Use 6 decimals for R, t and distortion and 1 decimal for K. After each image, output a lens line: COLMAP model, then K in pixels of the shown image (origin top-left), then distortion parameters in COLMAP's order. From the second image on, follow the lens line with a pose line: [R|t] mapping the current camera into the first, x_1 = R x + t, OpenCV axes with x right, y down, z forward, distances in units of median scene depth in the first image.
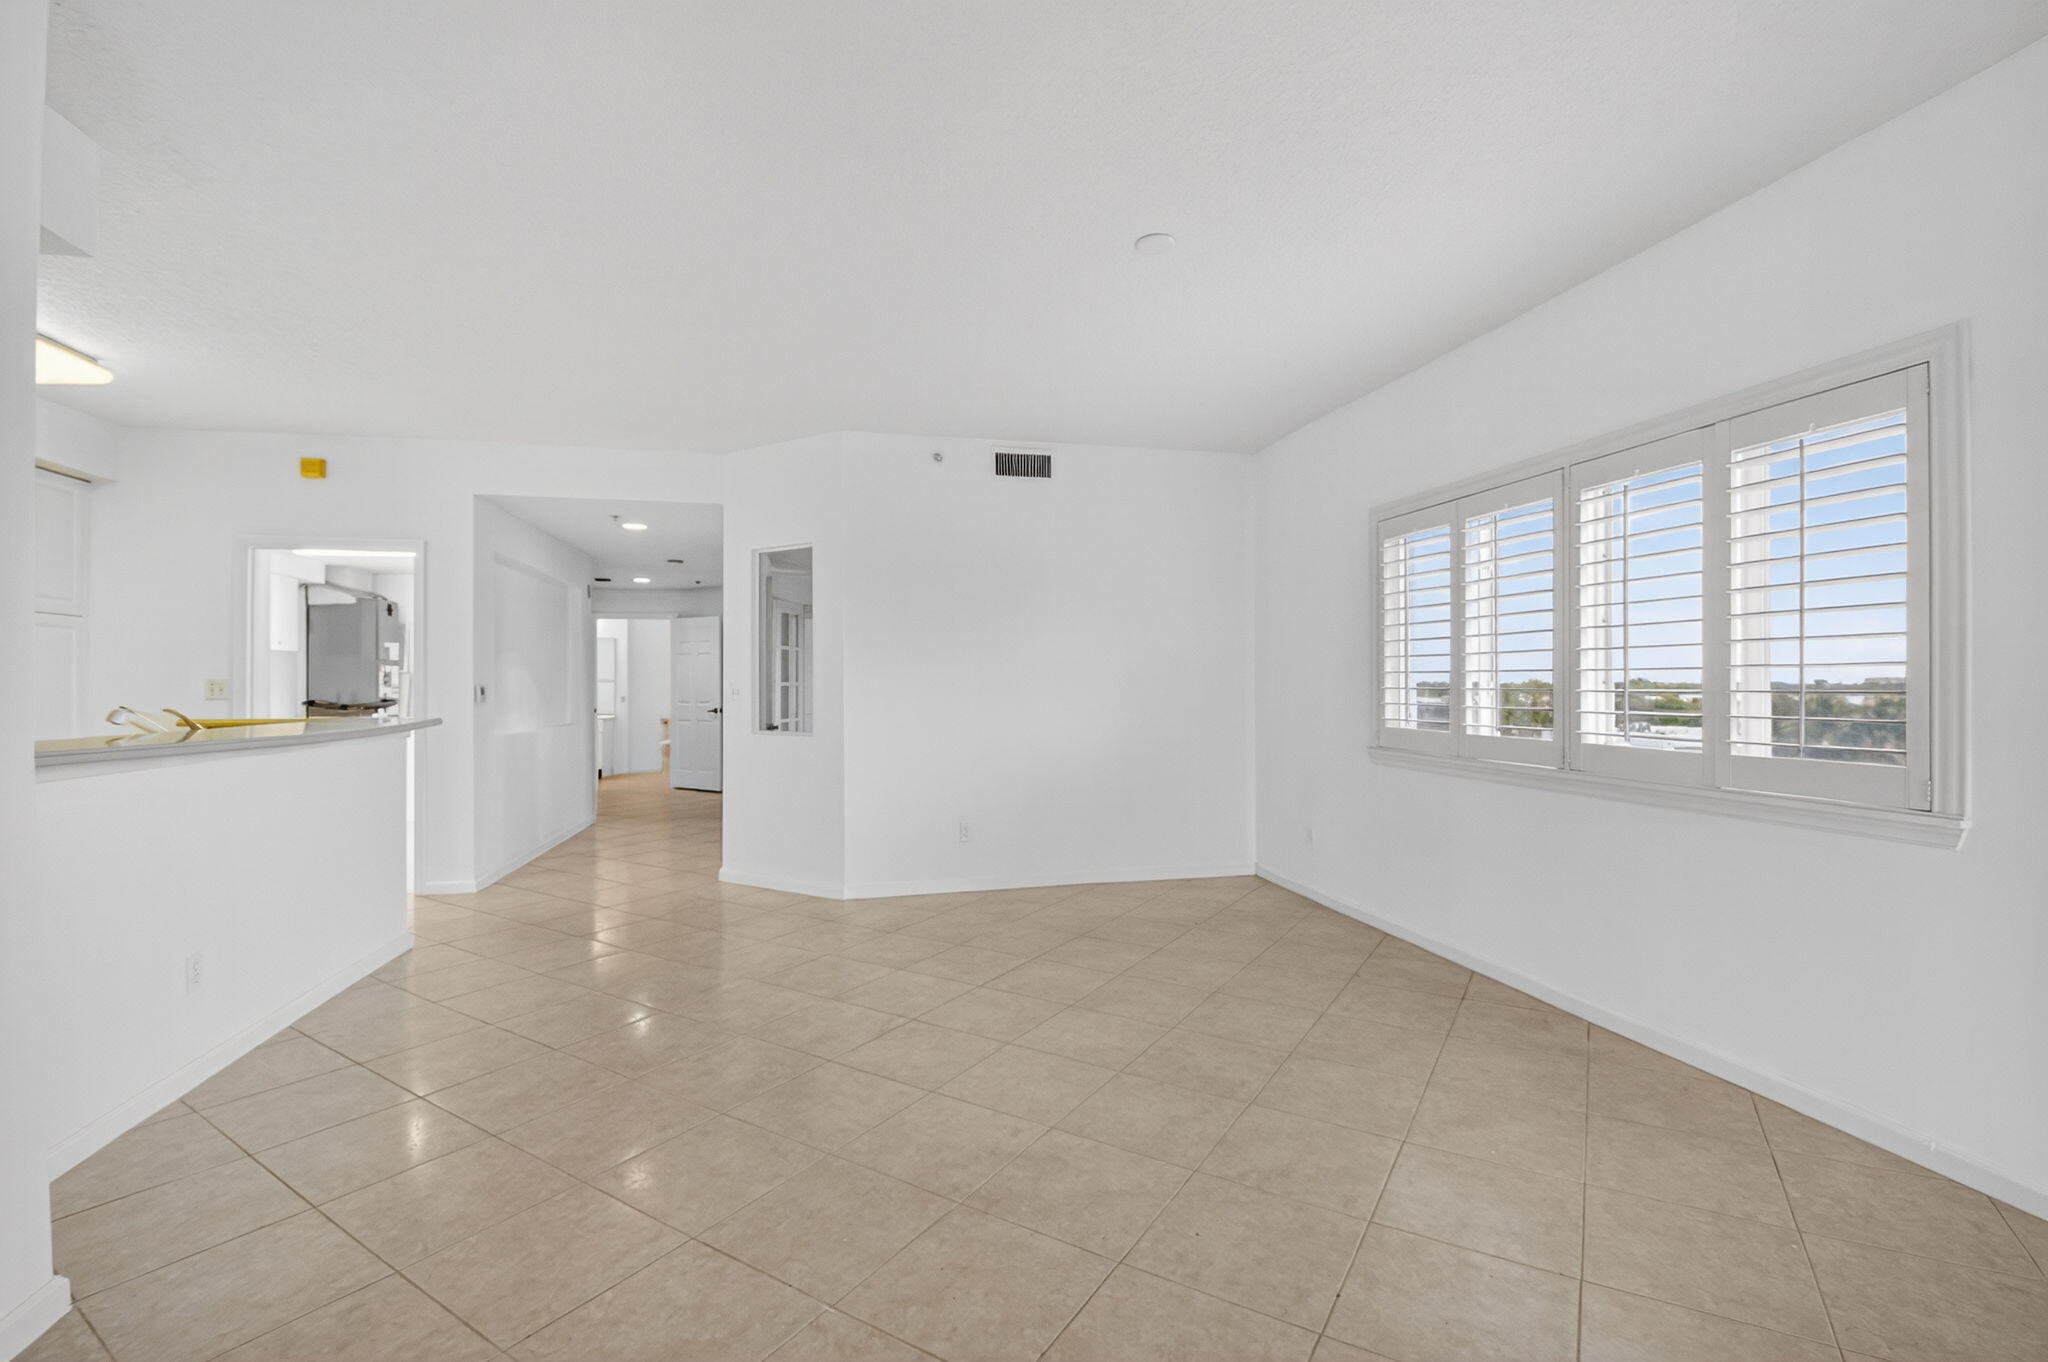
lens RADIAL K [[896.0, 0, 1033.0], [0, 896.0, 674.6], [0, 0, 1]] dist [-0.011323, -0.000188]
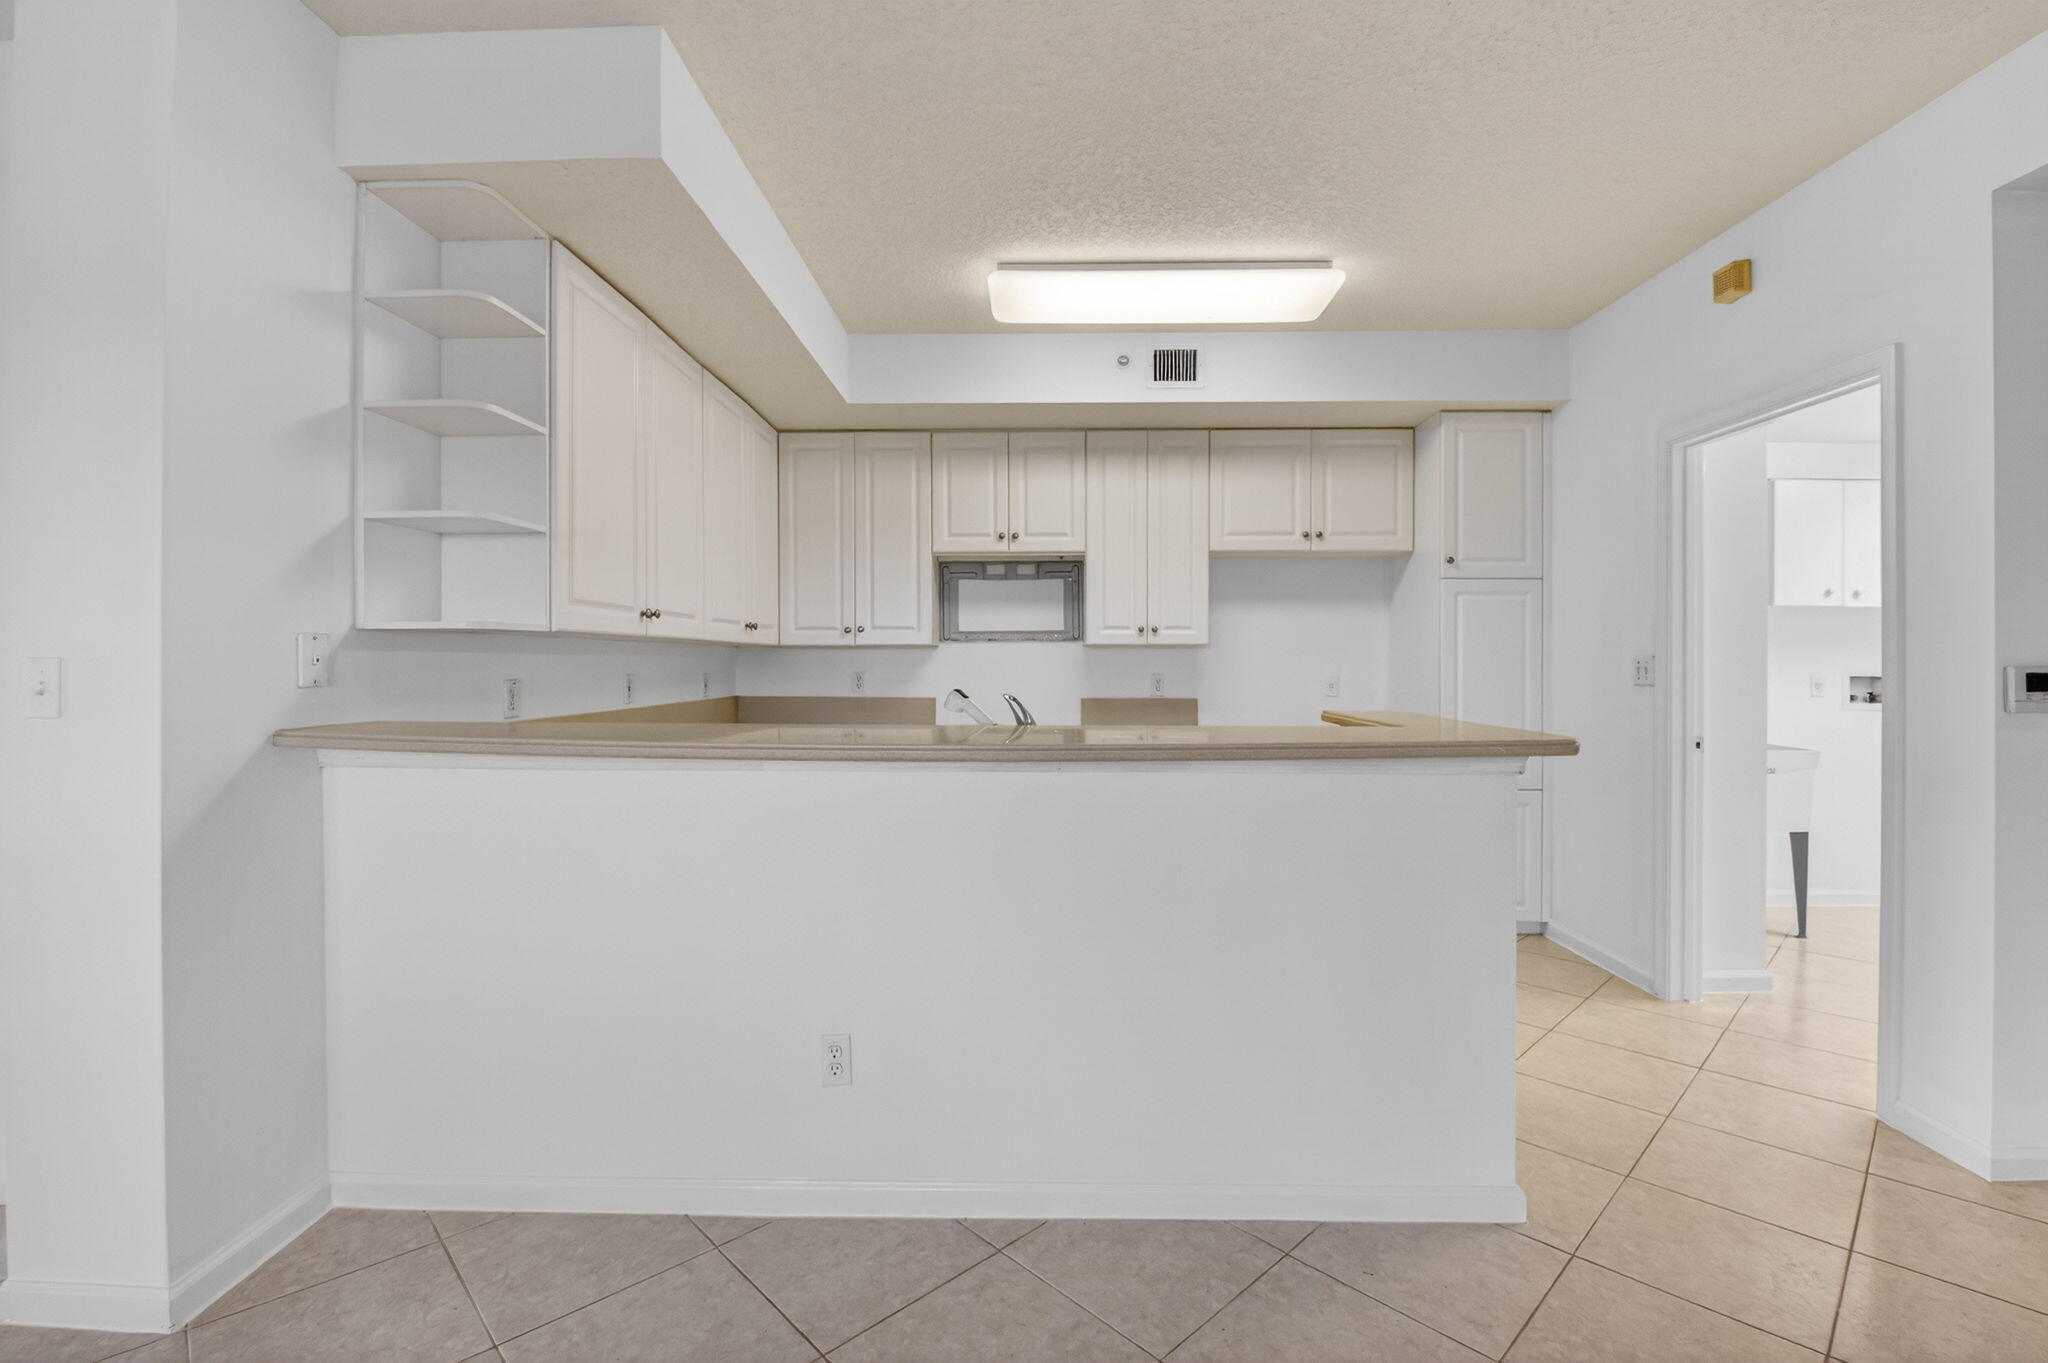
lens RADIAL K [[896.0, 0, 1092.3], [0, 896.0, 653.2], [0, 0, 1]] dist [-0.011323, -0.000188]
pose [[-0.247110, -0.005493, -0.968972, -0.104278], [0.004999, 0.999963, -0.006943, 0.005001], [0.968974, -0.006559, -0.247074, 0.488242]]
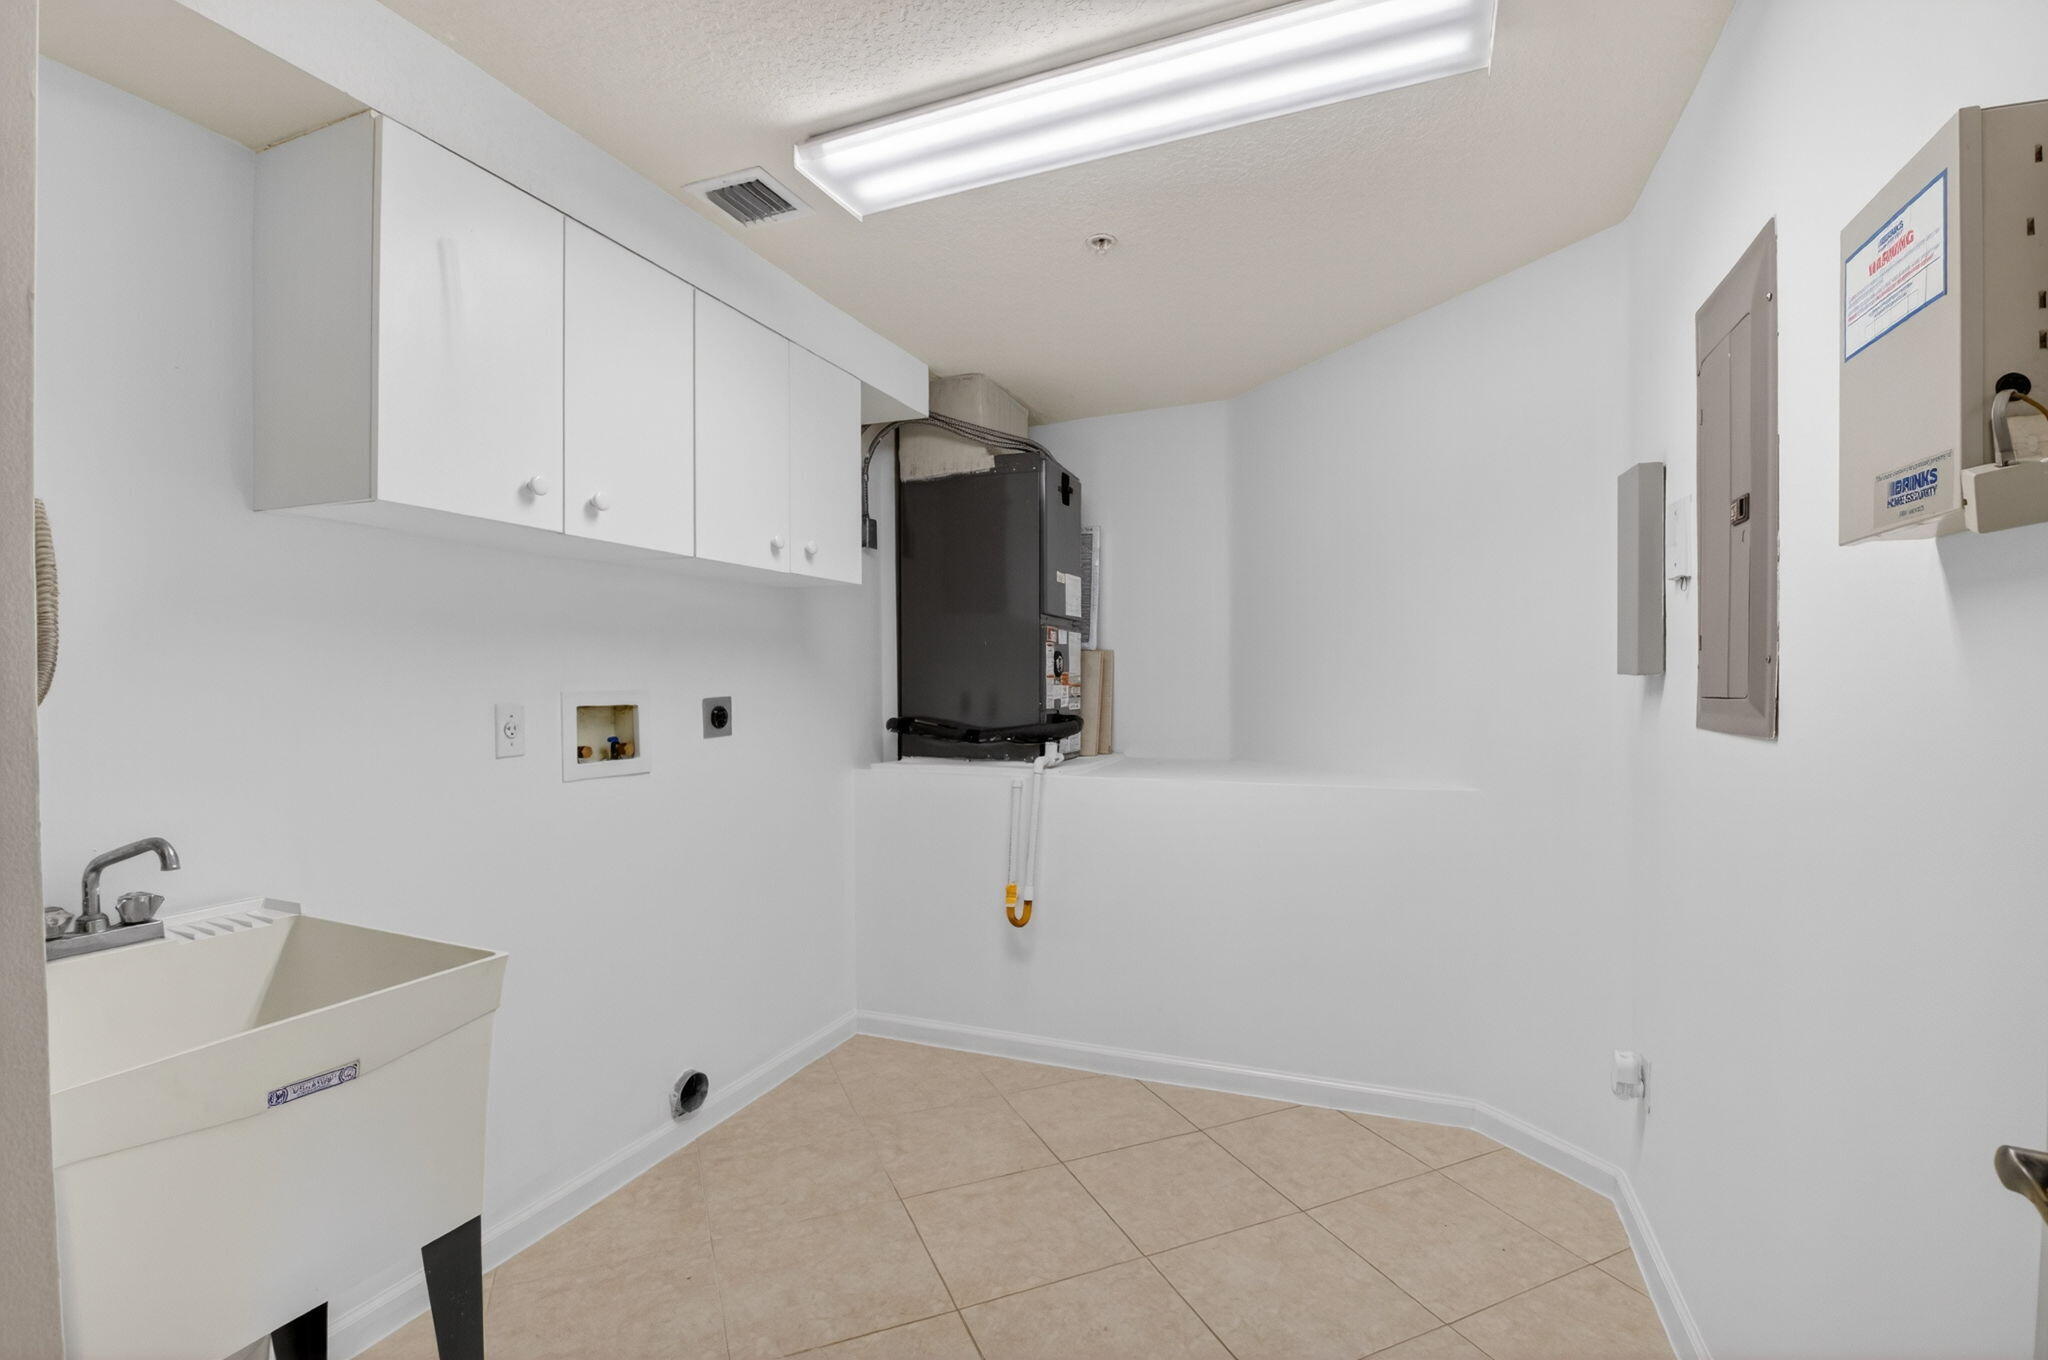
lens RADIAL K [[896.0, 0, 1029.6], [0, 896.0, 689.9], [0, 0, 1]] dist [-0.011323, -0.000188]
pose [[0.804563, 0.006590, -0.593831, -0.509392], [0.008721, 0.999699, 0.022911, 0.007933], [0.593803, -0.023612, 0.804264, 0.683824]]
